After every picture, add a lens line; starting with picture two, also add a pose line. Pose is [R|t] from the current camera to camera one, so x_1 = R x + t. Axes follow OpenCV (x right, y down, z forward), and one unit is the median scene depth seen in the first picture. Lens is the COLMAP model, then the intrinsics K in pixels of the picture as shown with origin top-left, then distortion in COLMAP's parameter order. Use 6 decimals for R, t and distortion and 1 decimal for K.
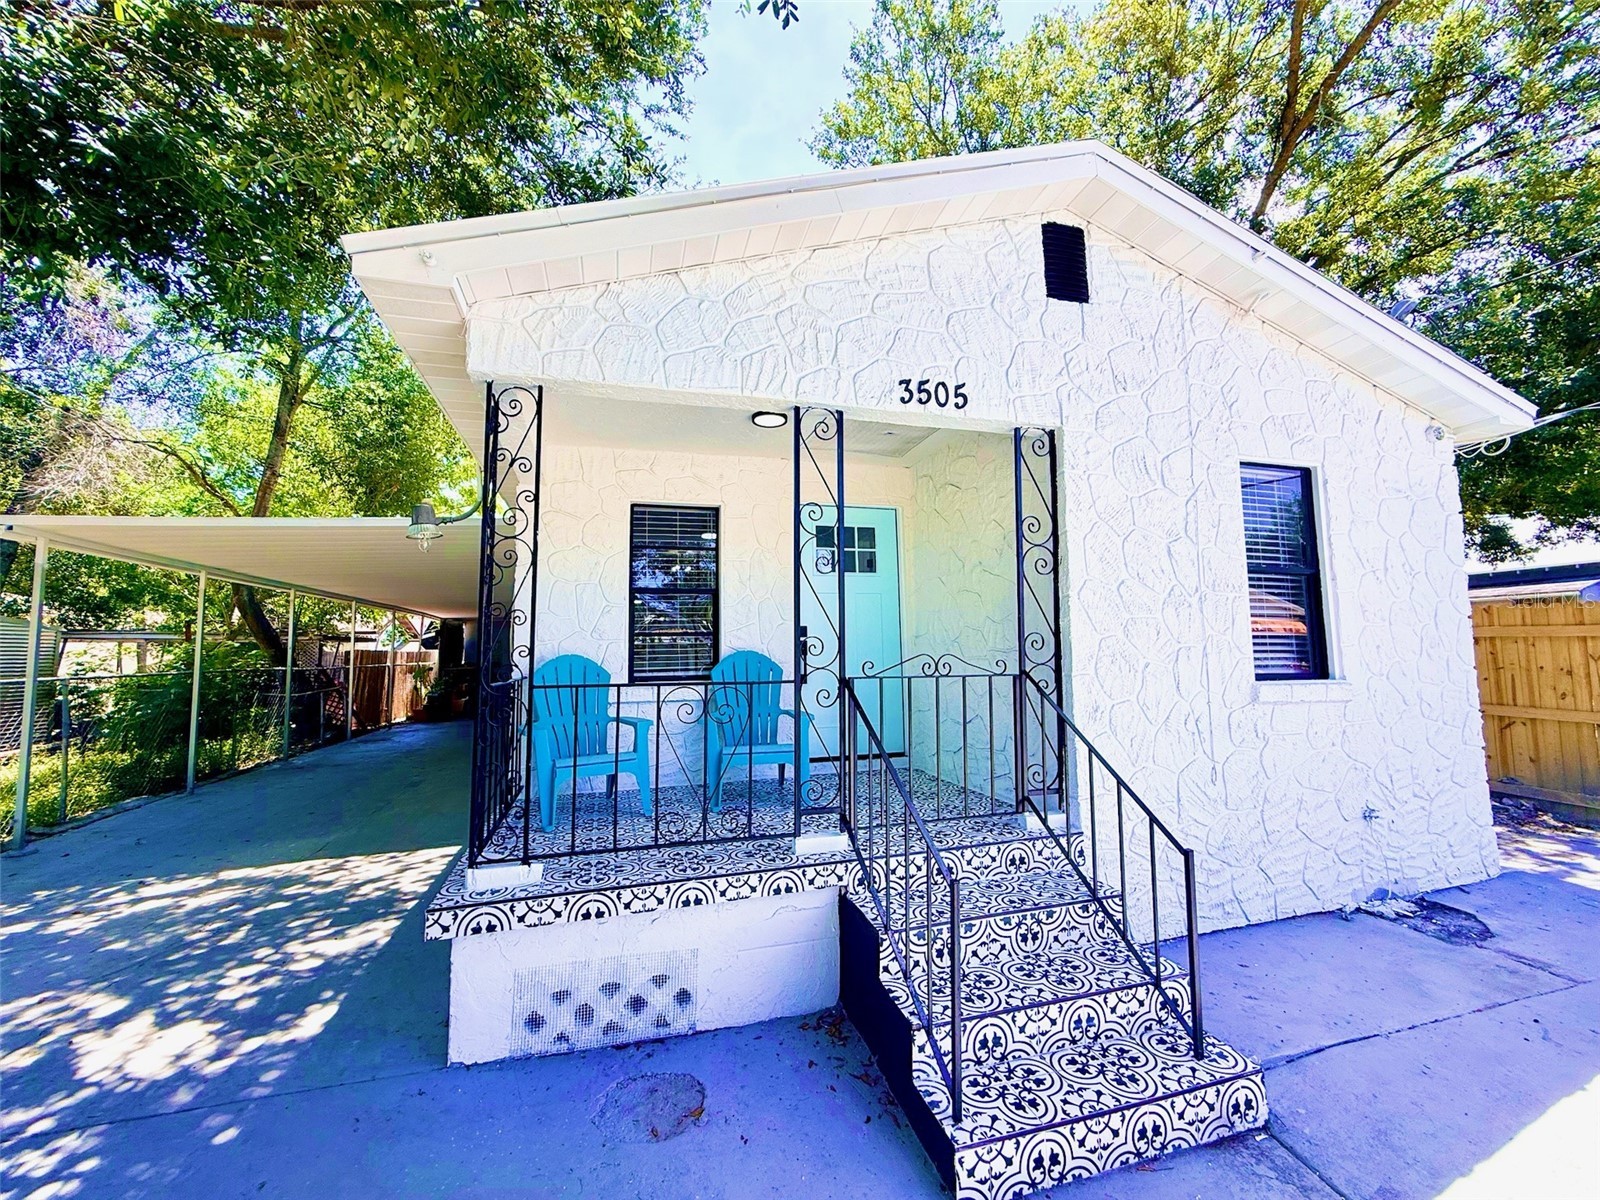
lens RADIAL K [[641.8, 0, 792.1], [0, 641.8, 598.2], [0, 0, 1]] dist [-0.001527, 0.000515]
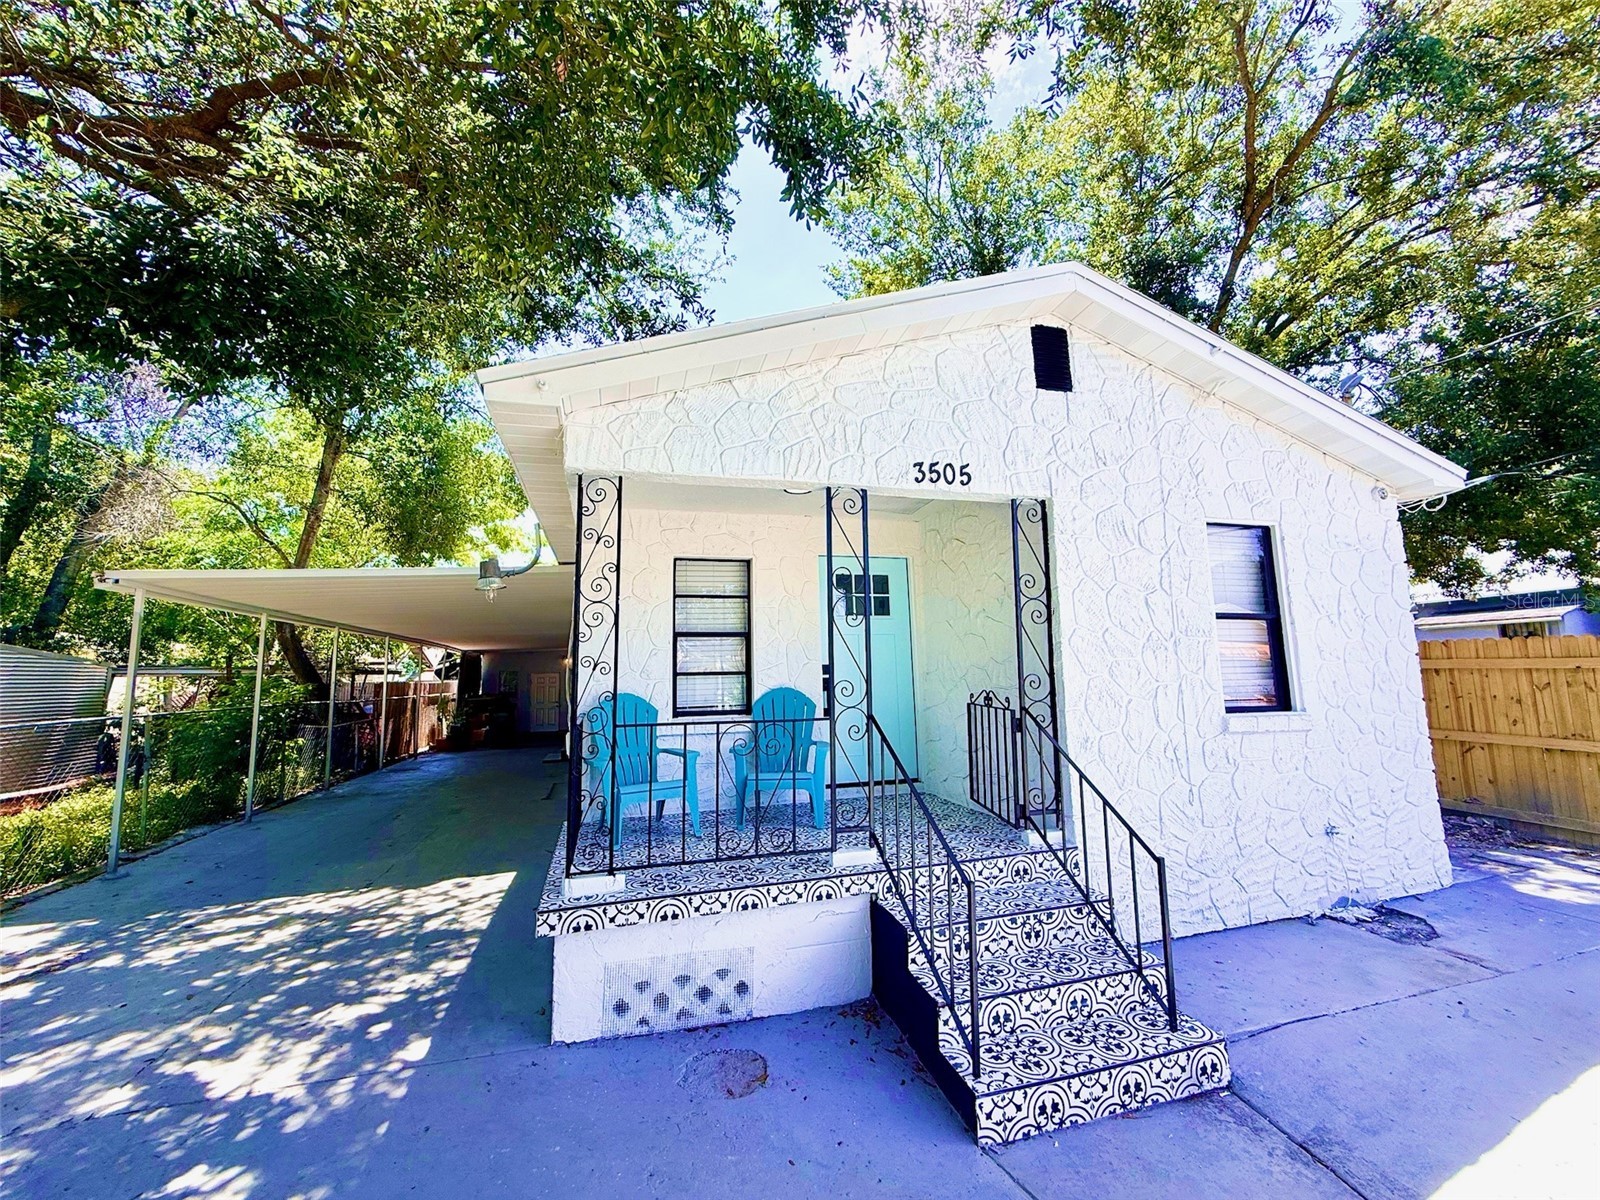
lens RADIAL K [[641.8, 0, 791.4], [0, 641.8, 595.4], [0, 0, 1]] dist [-0.001527, 0.000515]
pose [[0.999971, -0.007333, -0.002235, -0.059396], [0.007231, 0.999069, -0.042525, -0.045044], [0.002545, 0.042507, 0.999093, -0.183009]]
